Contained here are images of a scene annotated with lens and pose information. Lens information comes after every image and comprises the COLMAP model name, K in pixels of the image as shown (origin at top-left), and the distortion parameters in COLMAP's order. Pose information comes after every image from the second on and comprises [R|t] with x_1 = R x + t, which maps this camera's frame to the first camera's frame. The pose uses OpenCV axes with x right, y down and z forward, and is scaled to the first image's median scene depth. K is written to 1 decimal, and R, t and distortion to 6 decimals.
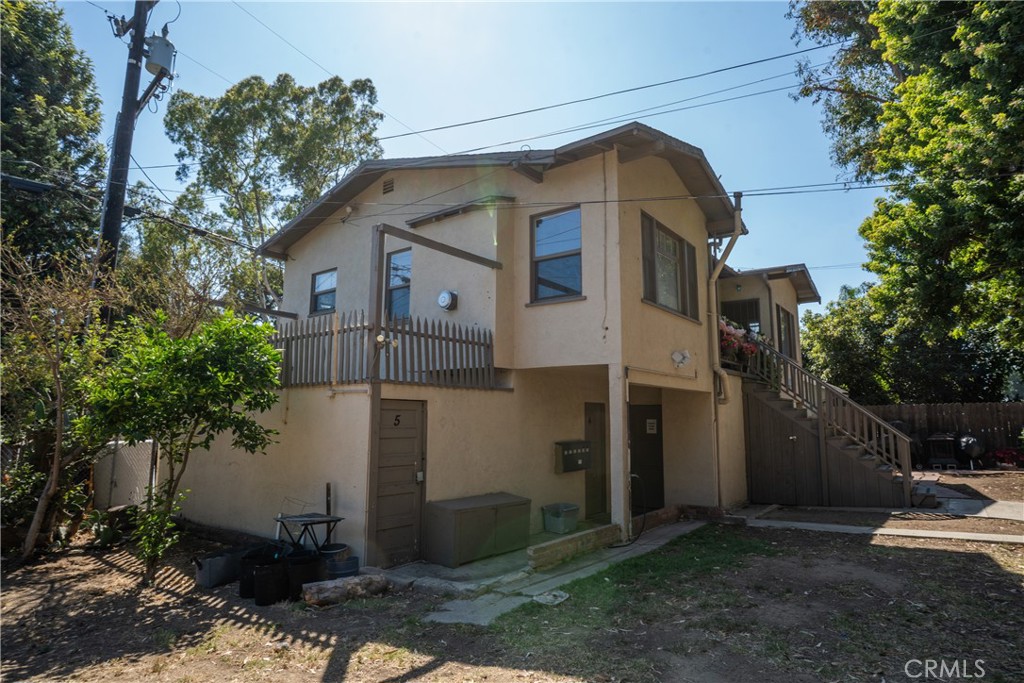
lens RADIAL K [[583.5, 0, 512.0], [0, 583.5, 341.5], [0, 0, 1]] dist [0.000189, 0.000688]
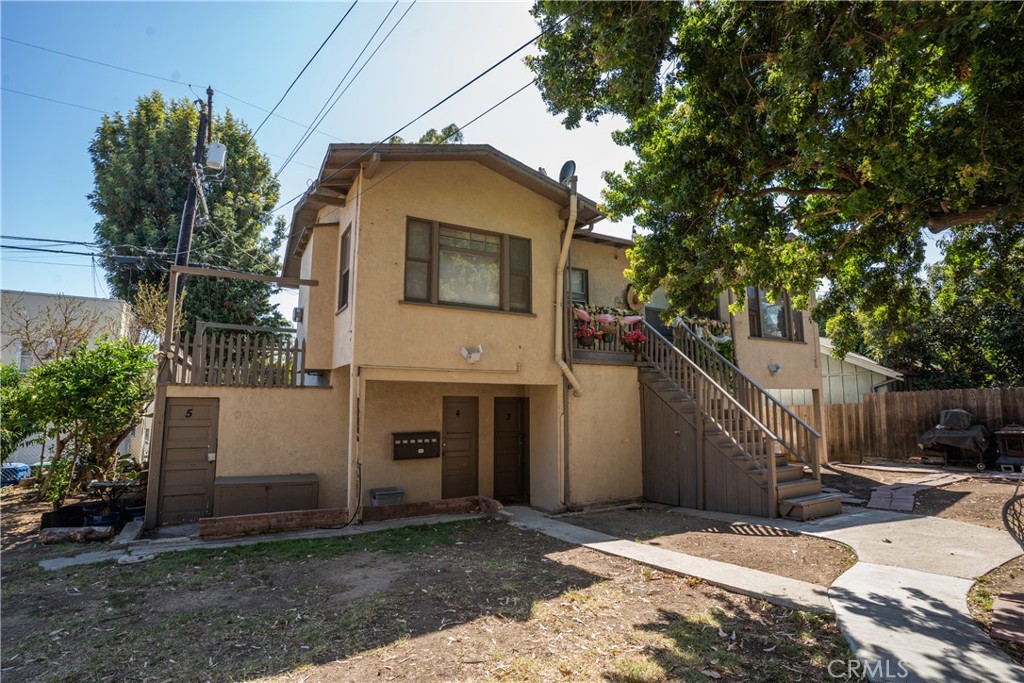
lens RADIAL K [[517.9, 0, 512.0], [0, 517.9, 341.5], [0, 0, 1]] dist [-0.069521, 0.034739]
pose [[0.908916, -0.052373, -0.413678, 0.687163], [0.057235, 0.998361, -0.000640, 0.012459], [0.413033, -0.023096, 0.910423, 0.200293]]
